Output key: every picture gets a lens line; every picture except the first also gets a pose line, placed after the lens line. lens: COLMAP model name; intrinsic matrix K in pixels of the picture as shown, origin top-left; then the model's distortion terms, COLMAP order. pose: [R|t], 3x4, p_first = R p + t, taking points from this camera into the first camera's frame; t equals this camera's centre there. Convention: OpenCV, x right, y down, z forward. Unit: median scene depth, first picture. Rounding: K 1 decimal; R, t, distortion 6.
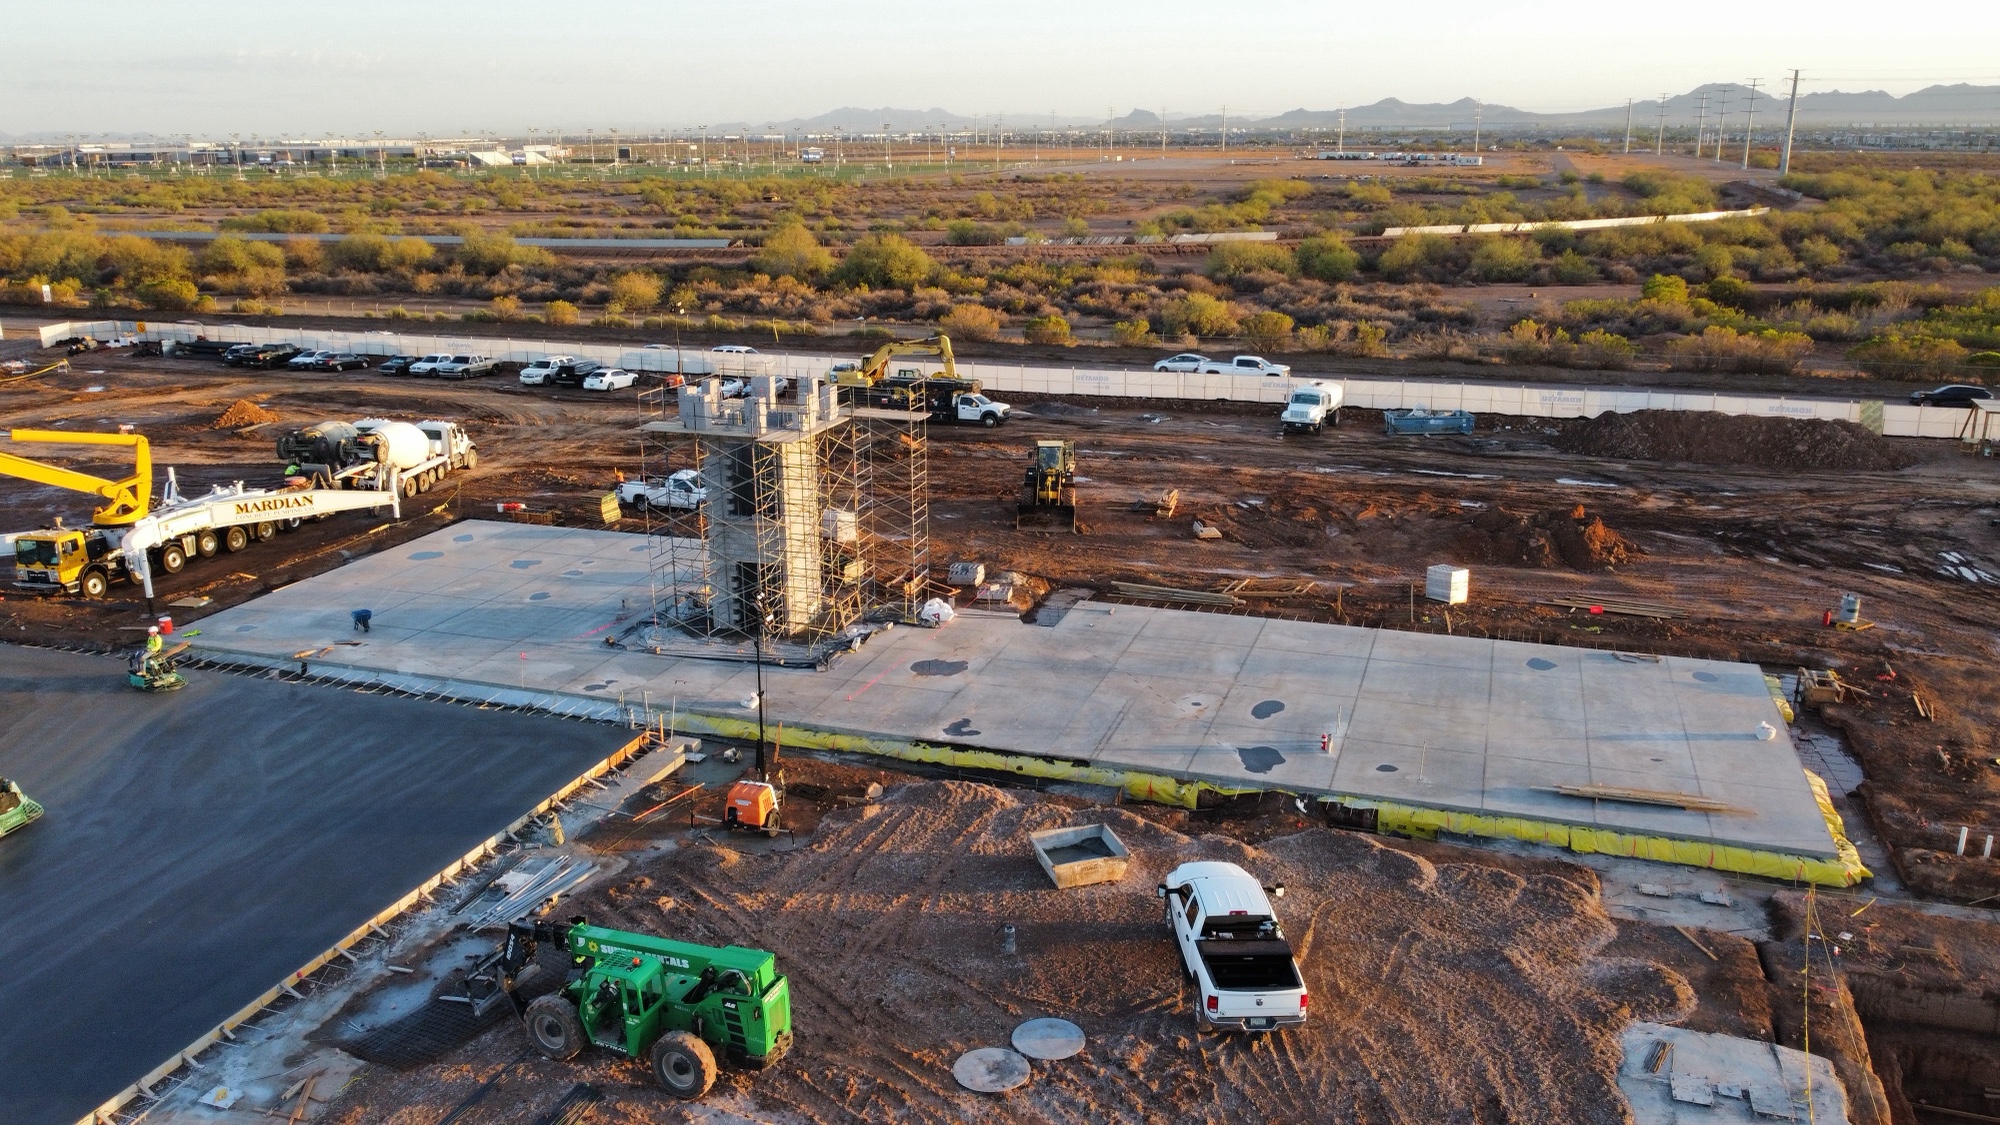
lens RADIAL K [[1511.2, 0, 998.2], [0, 1511.2, 569.0], [0, 0, 1]] dist [-0.008341, 0.000084]
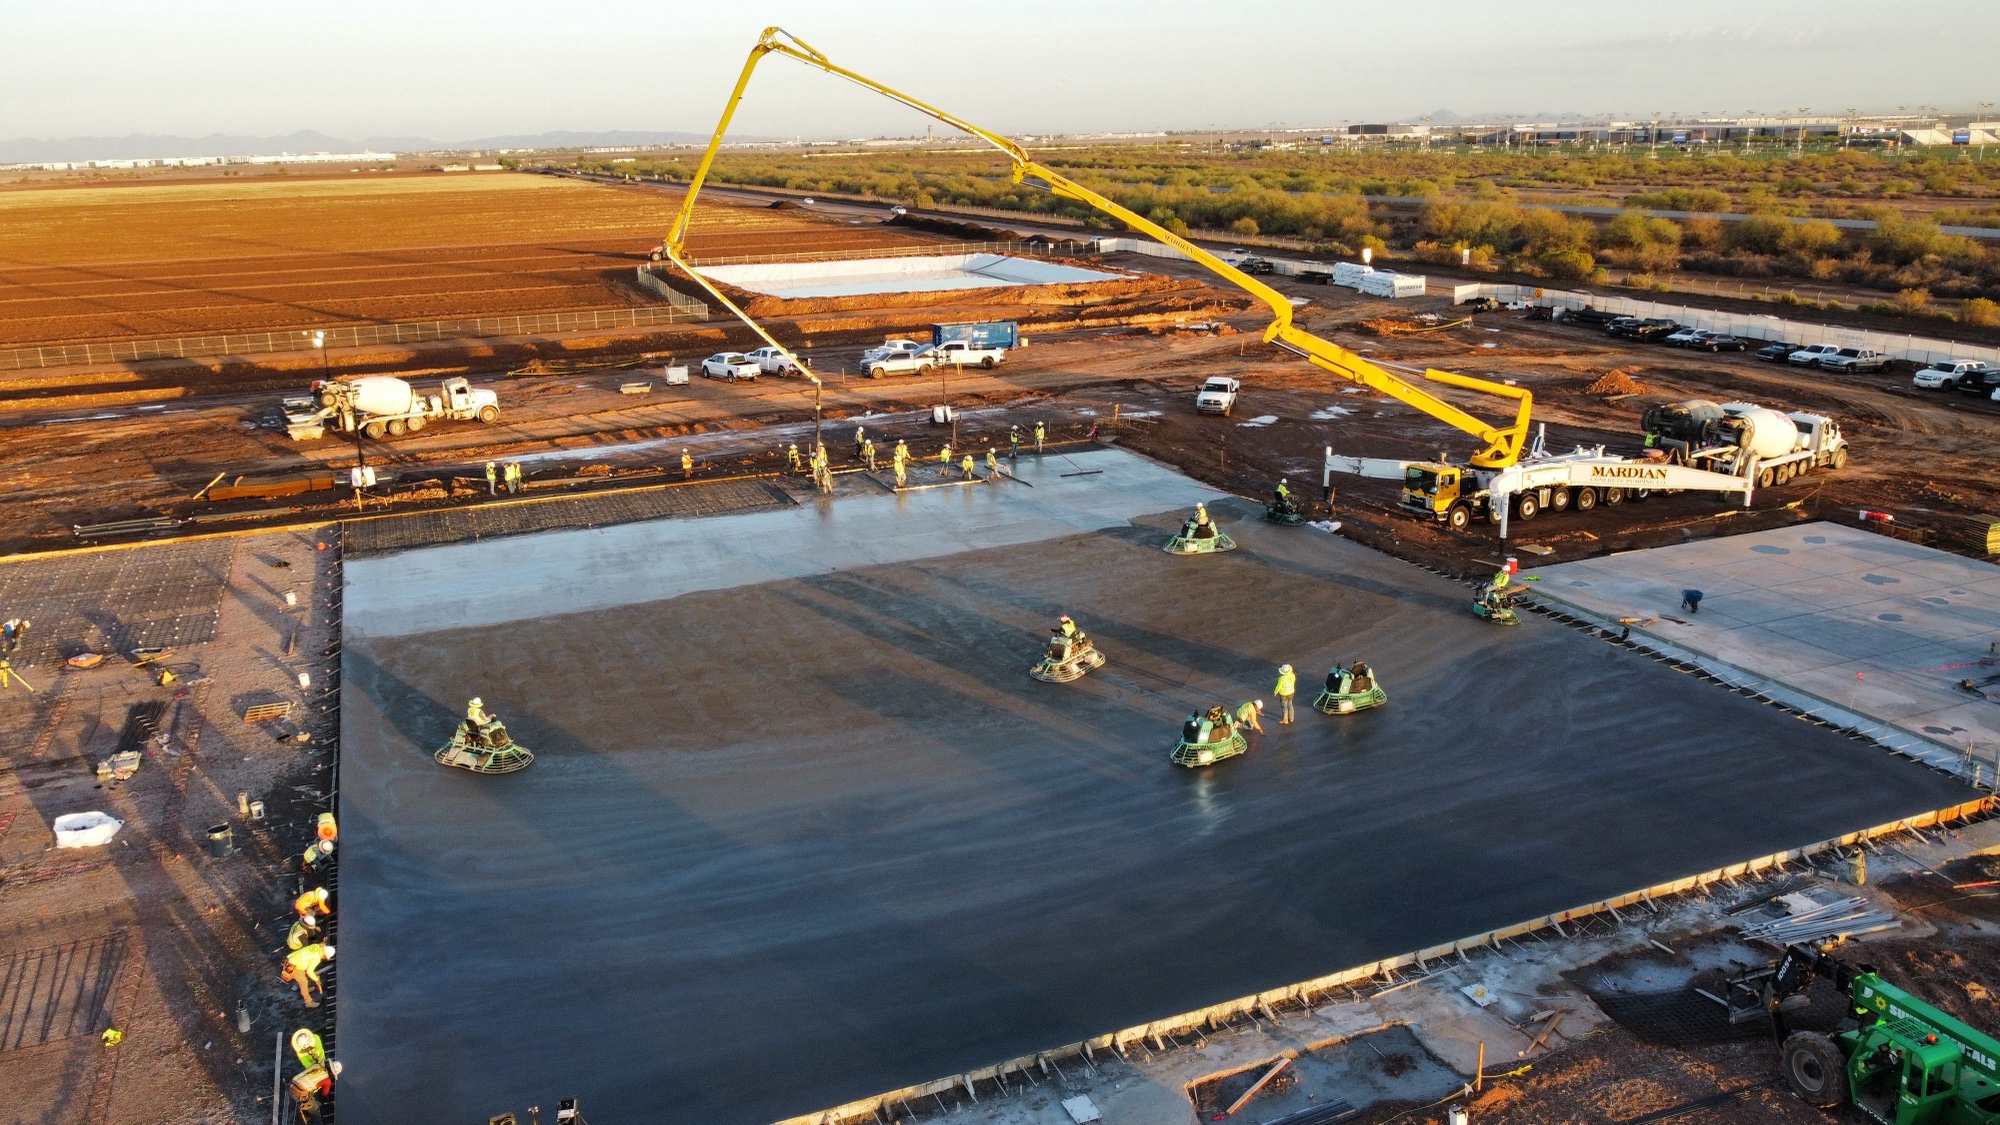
lens RADIAL K [[1511.2, 0, 998.2], [0, 1511.2, 569.0], [0, 0, 1]] dist [-0.008341, 0.000084]
pose [[0.661334, 0.202786, -0.722160, -0.009273], [-0.193255, 0.976324, 0.097178, 0.005079], [0.724769, 0.075294, 0.684865, -0.012123]]
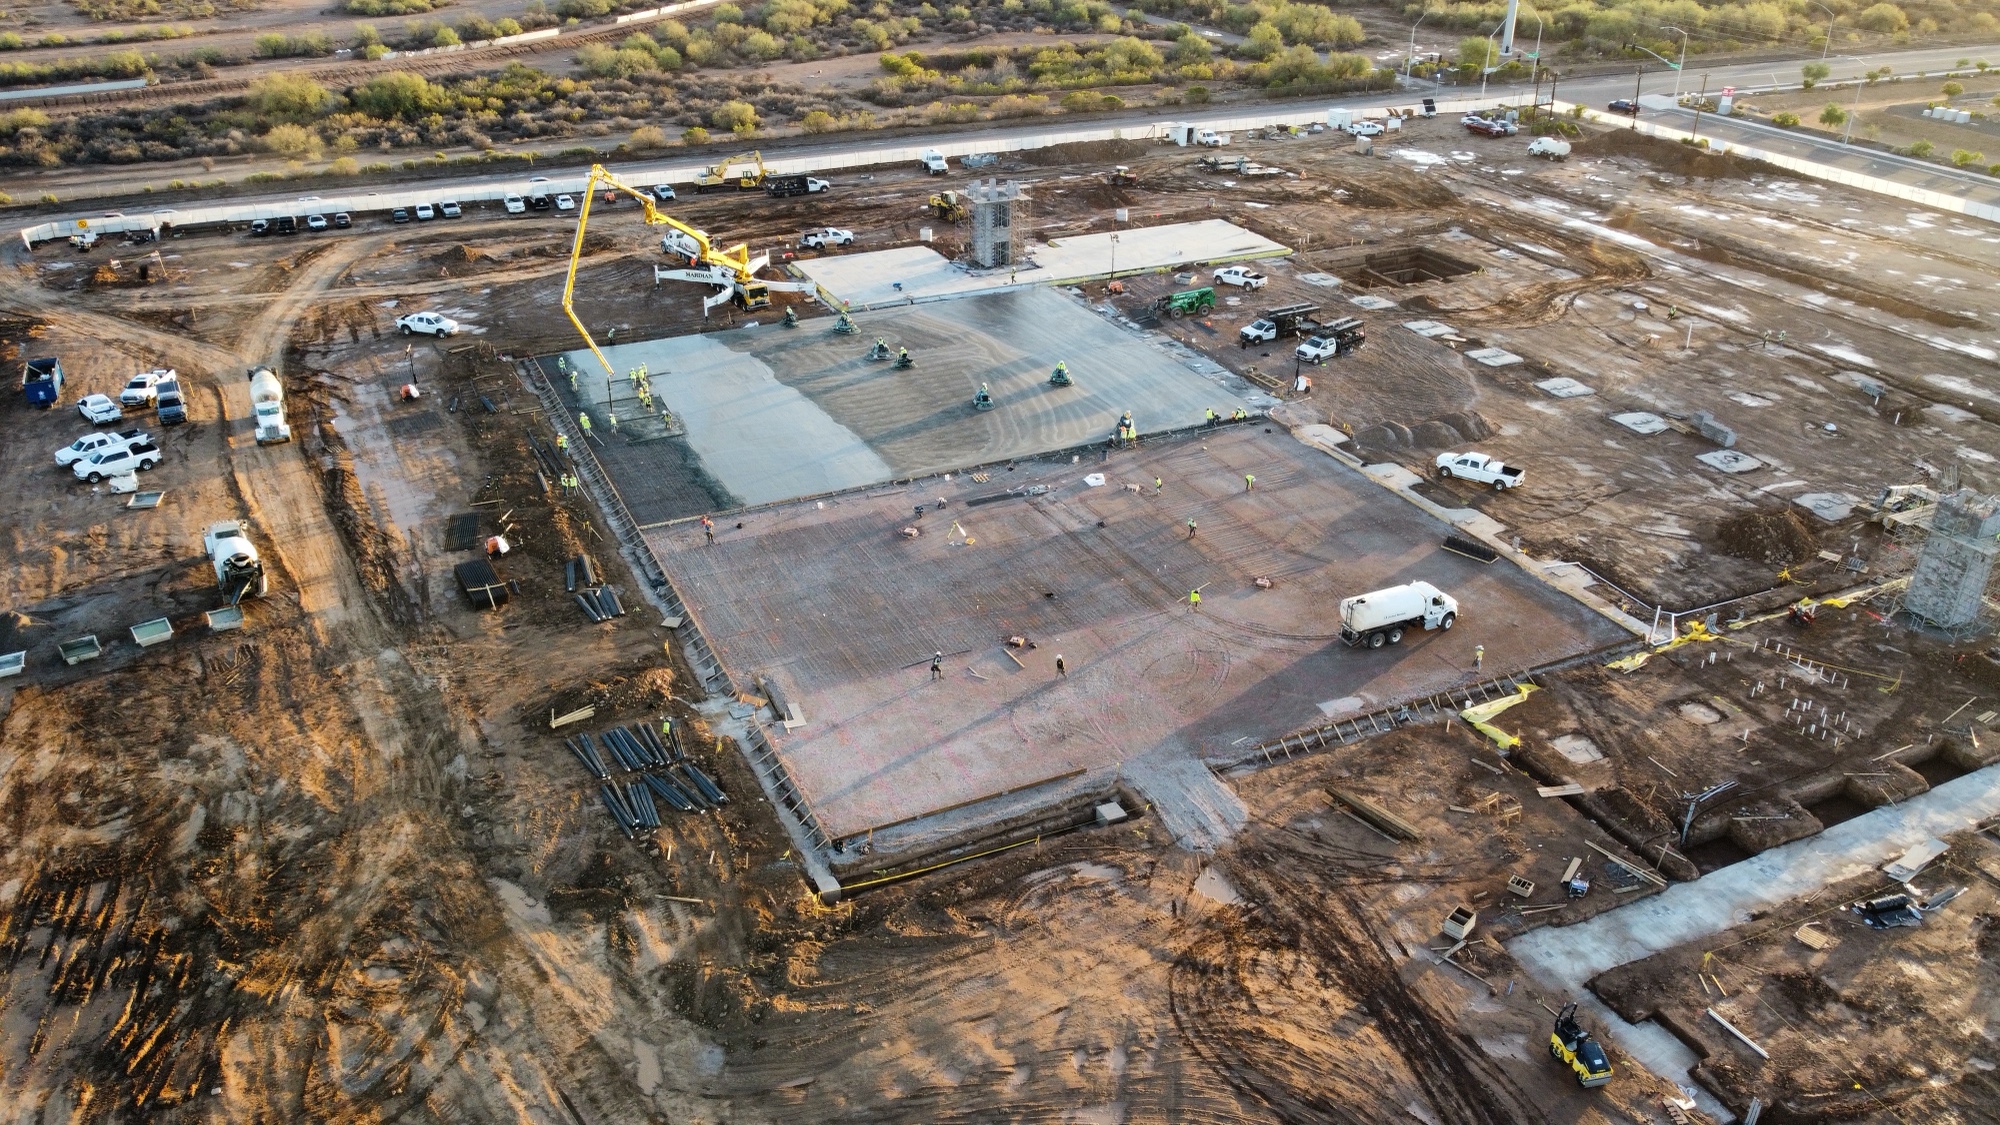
lens RADIAL K [[1511.2, 0, 998.2], [0, 1511.2, 569.0], [0, 0, 1]] dist [-0.008341, 0.000084]
pose [[0.714894, -0.311245, 0.626142, -2.070449], [0.184786, 0.947729, 0.260123, -0.156794], [-0.674375, -0.070258, 0.735039, -1.187677]]
